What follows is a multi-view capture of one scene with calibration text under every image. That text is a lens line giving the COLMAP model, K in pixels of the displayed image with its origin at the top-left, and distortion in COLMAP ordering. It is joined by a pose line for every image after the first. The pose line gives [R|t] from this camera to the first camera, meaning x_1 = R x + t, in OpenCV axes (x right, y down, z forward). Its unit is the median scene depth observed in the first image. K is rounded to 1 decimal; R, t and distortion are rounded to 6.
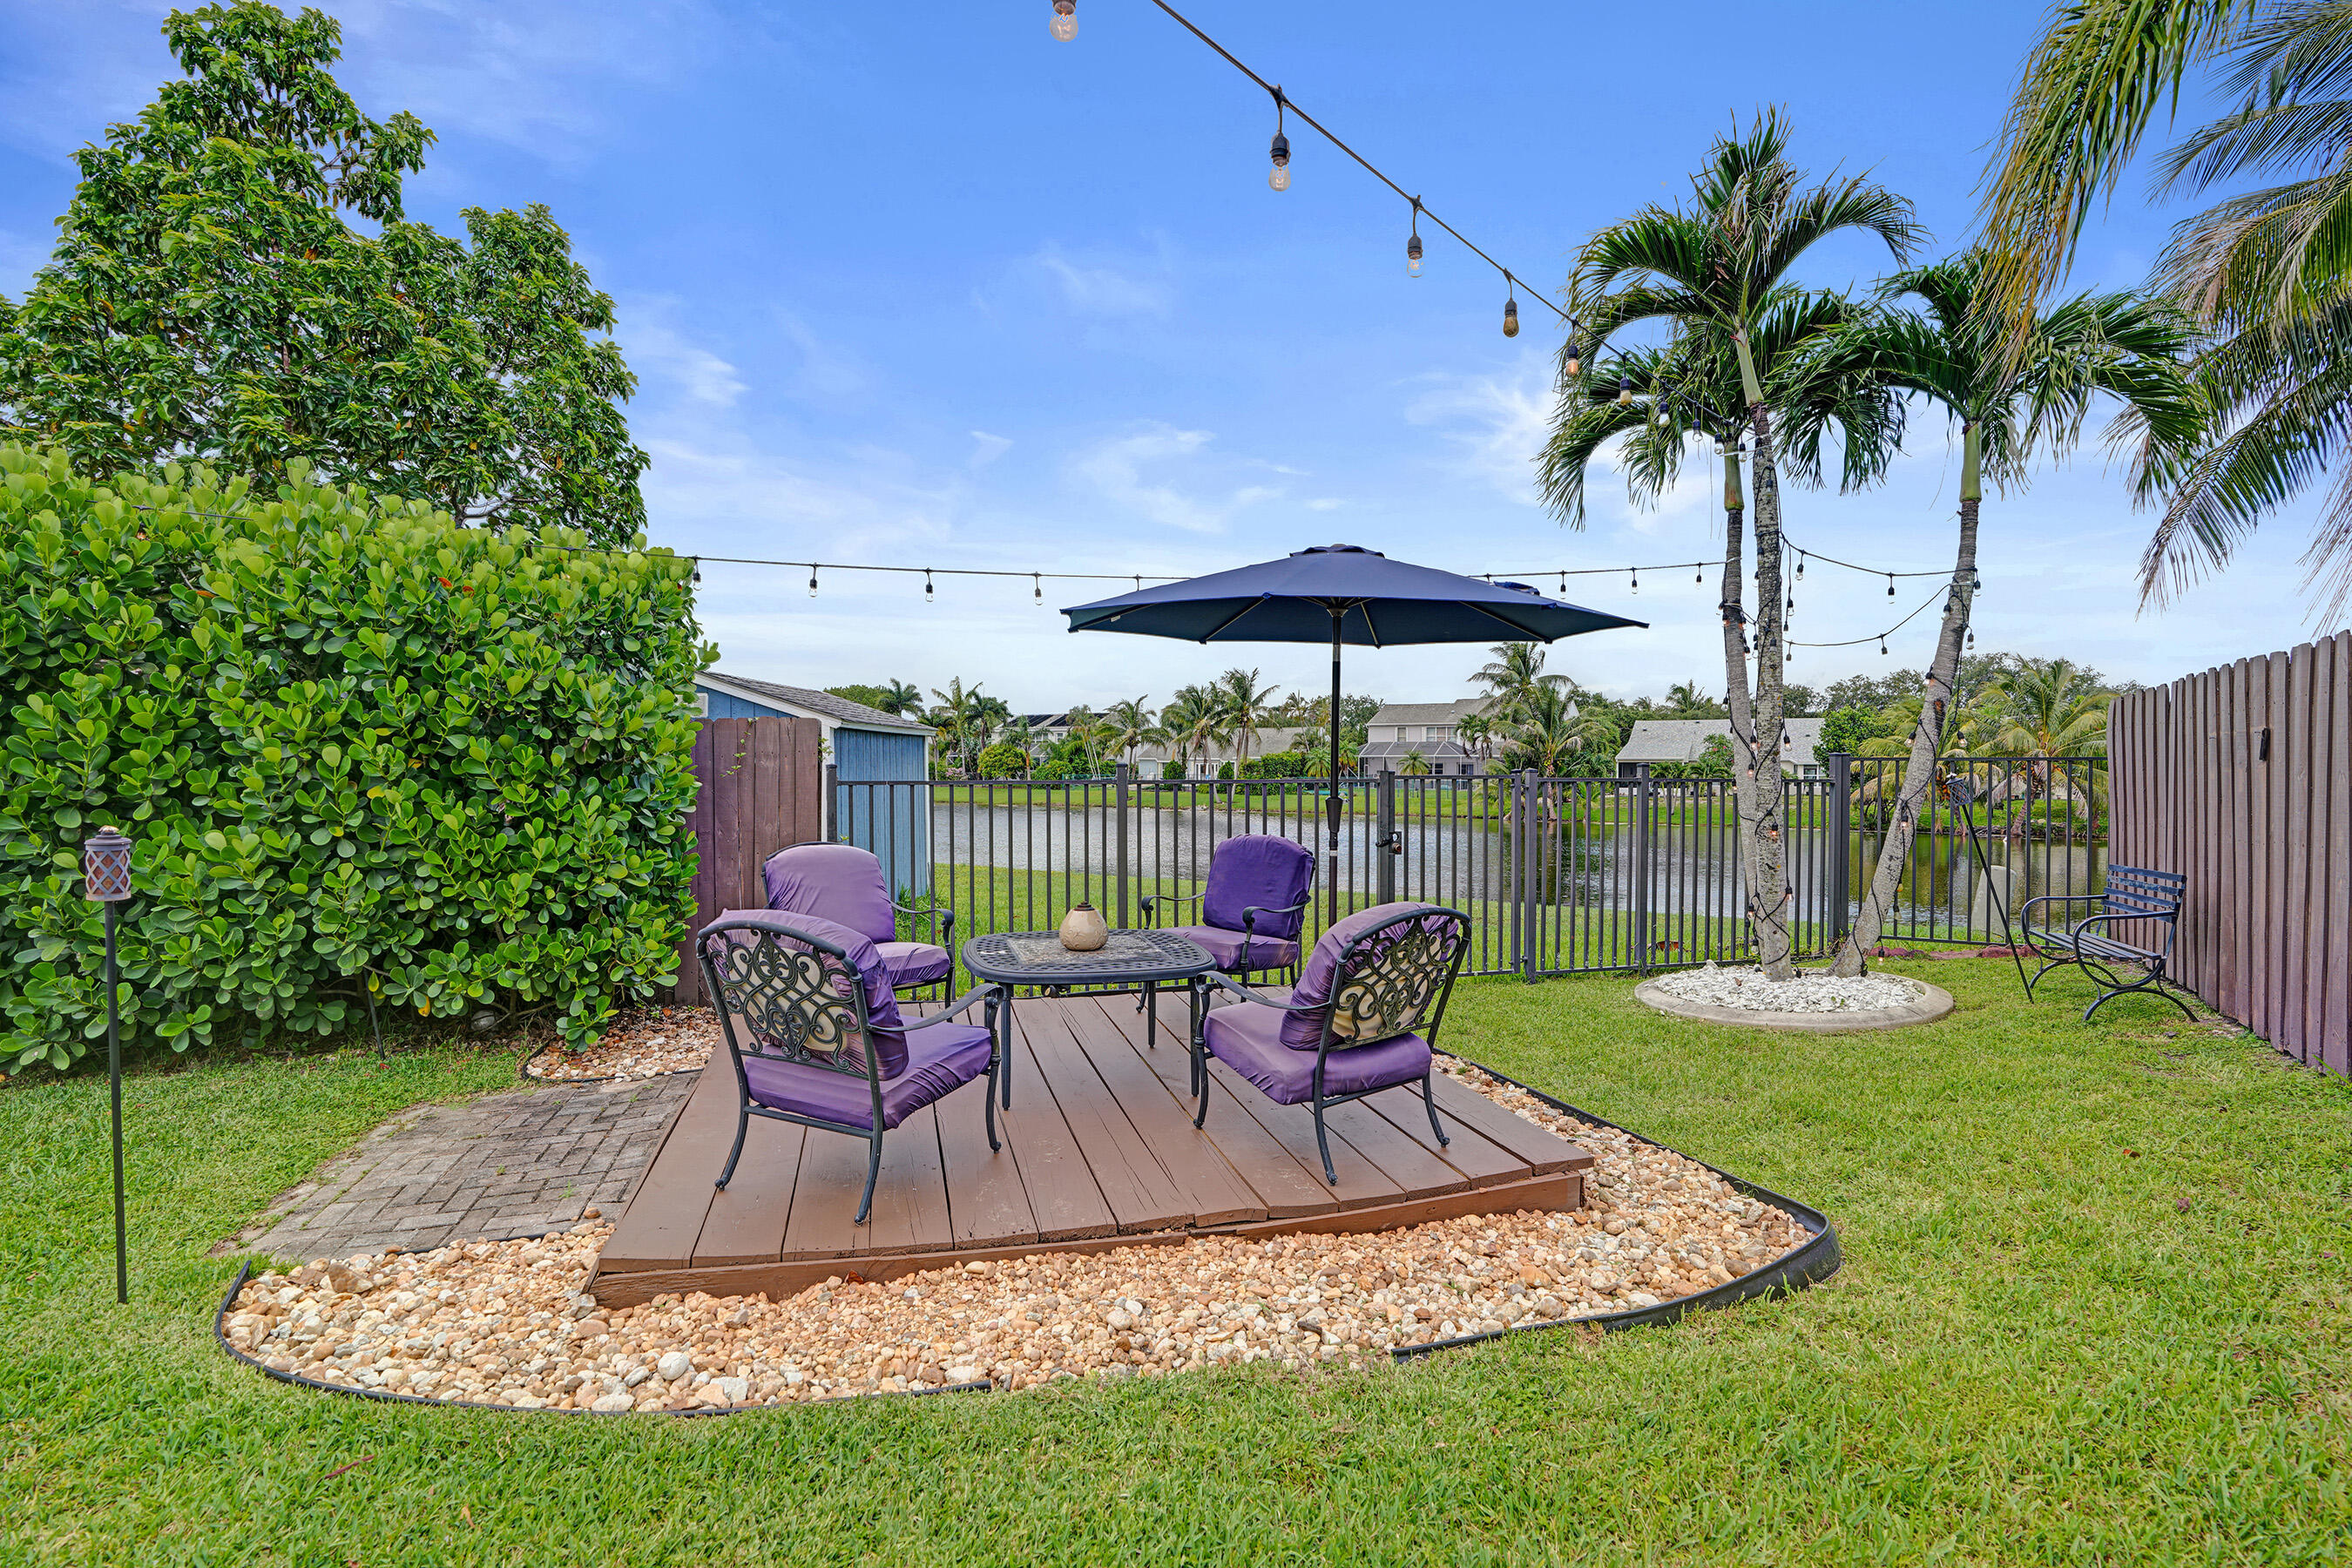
lens RADIAL K [[1135.7, 0, 1187.0], [0, 1135.7, 785.9], [0, 0, 1]] dist [-0.053321, 0.017181]
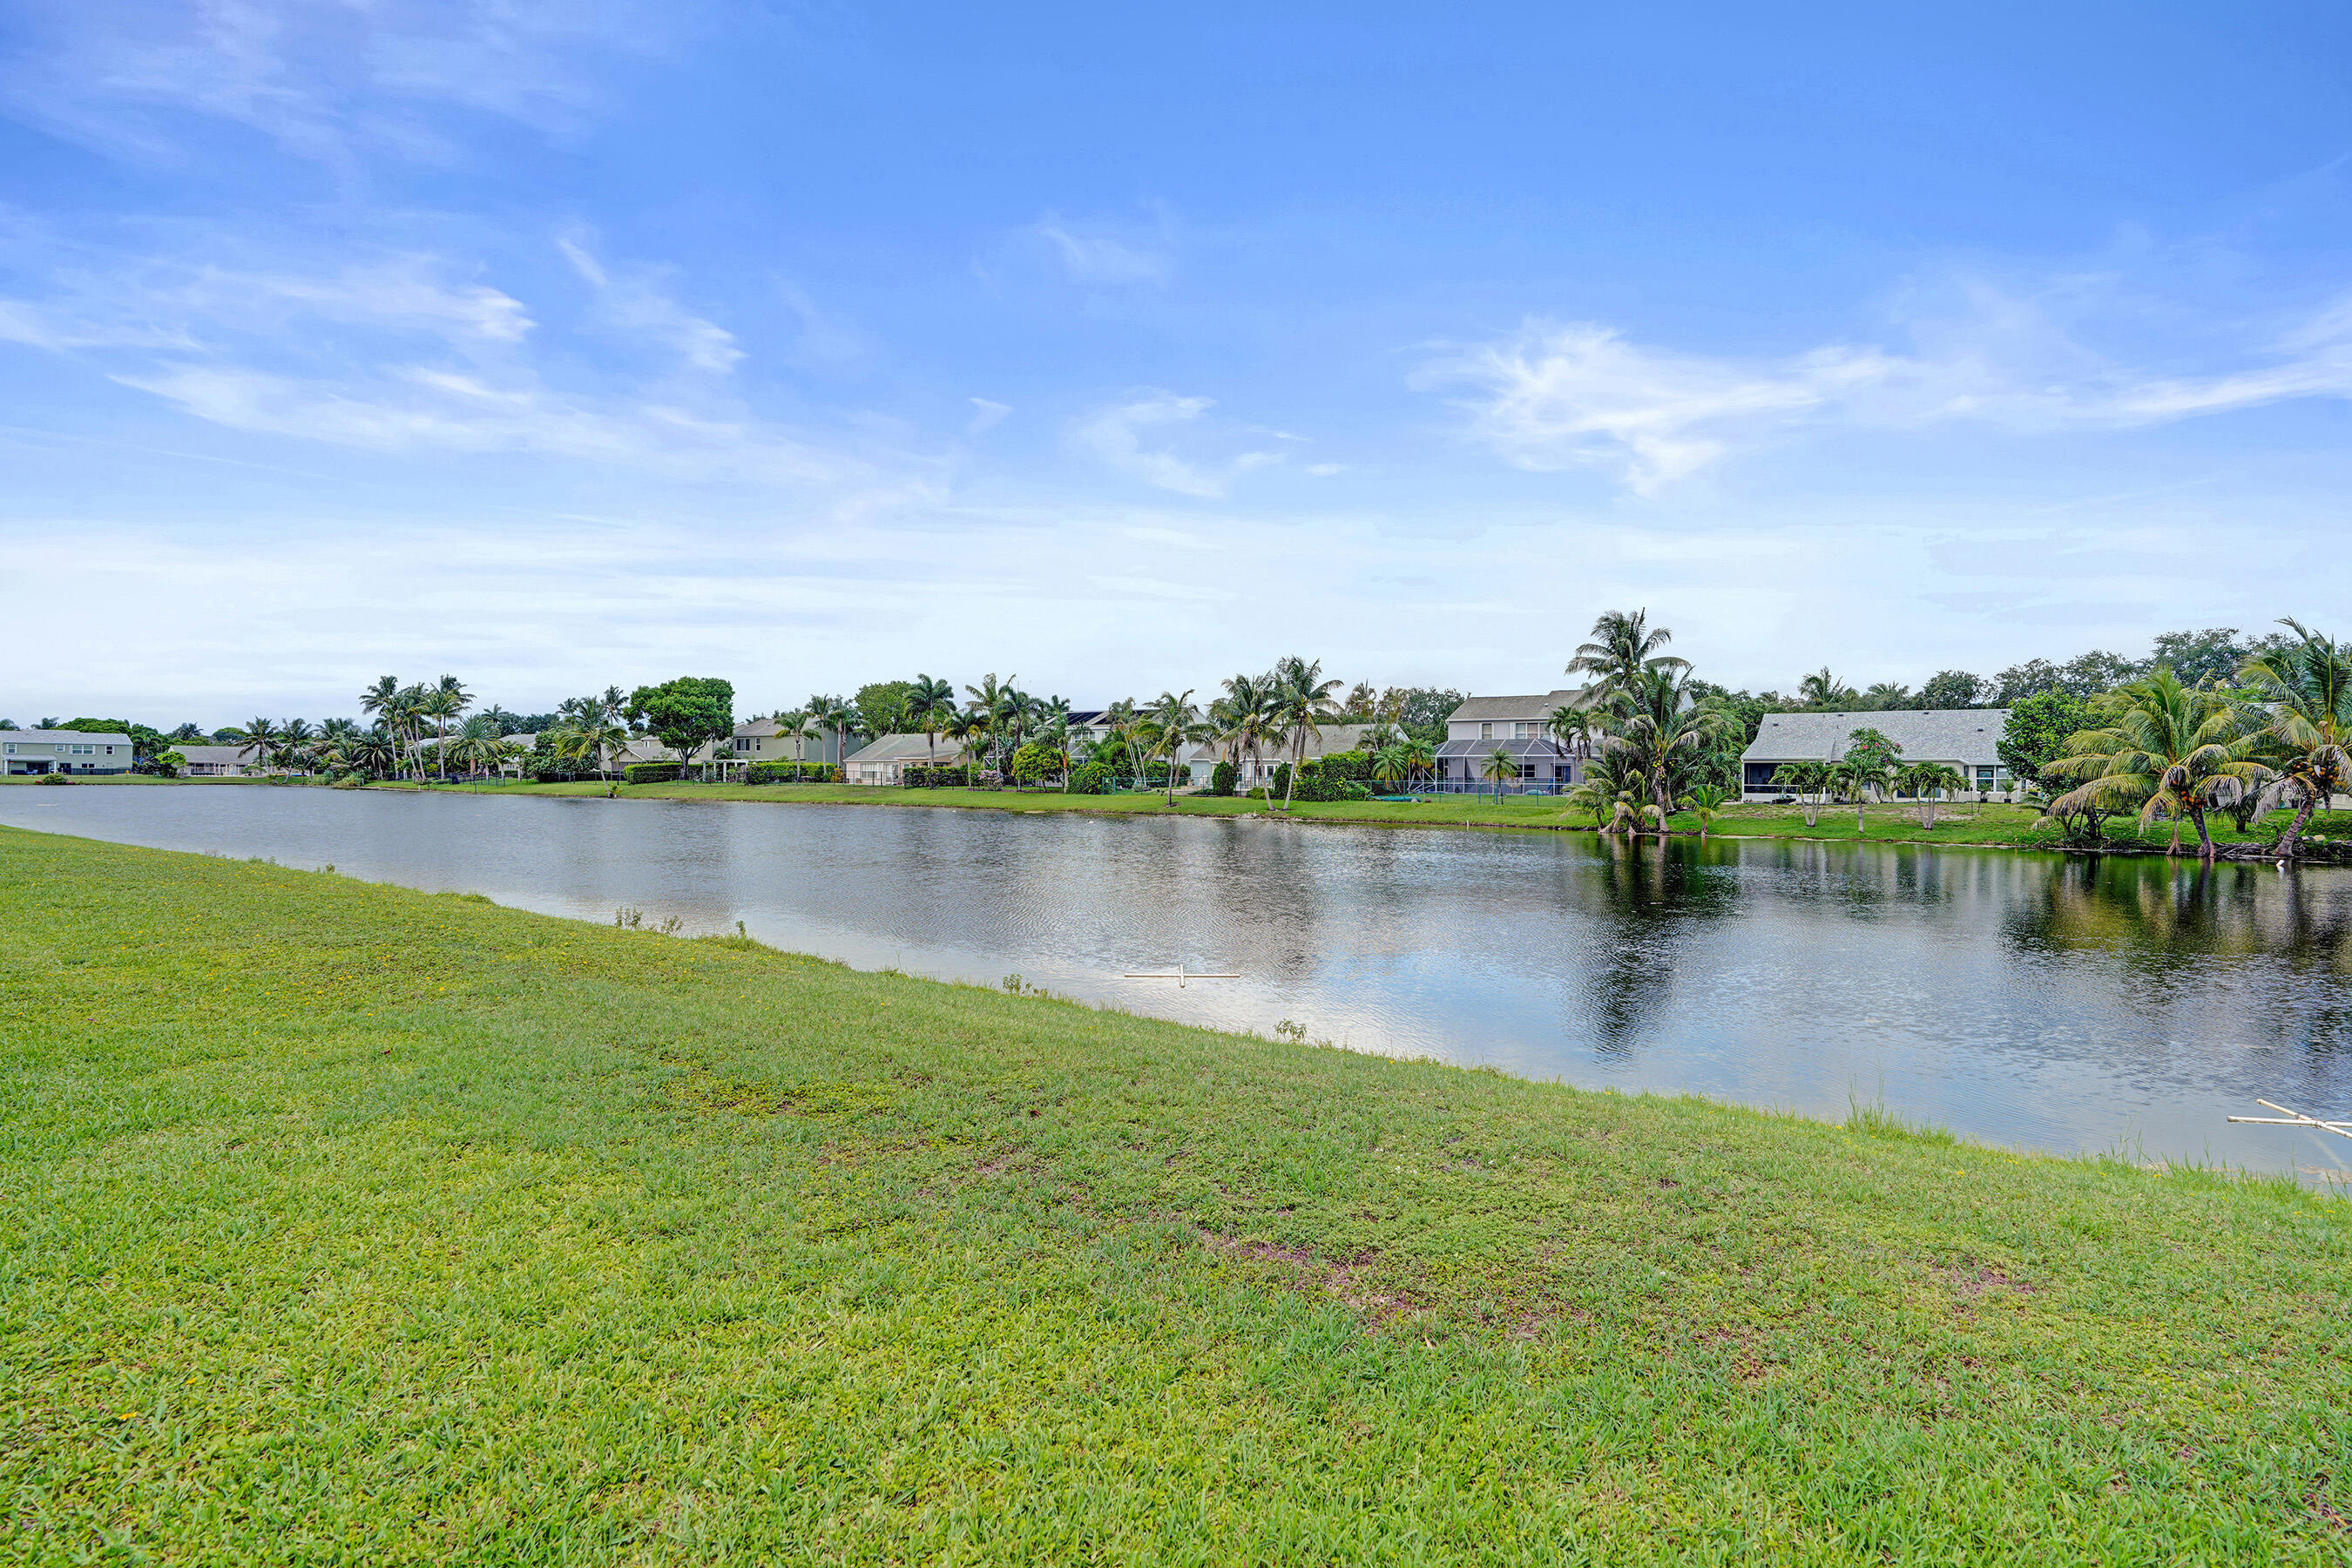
lens RADIAL K [[1135.7, 0, 1164.0], [0, 1135.7, 768.2], [0, 0, 1]] dist [-0.053321, 0.017181]
pose [[0.994210, -0.001370, -0.107447, 0.037404], [-0.000312, 0.999878, -0.015637, -0.003210], [0.107455, 0.015580, 0.994088, 0.109898]]
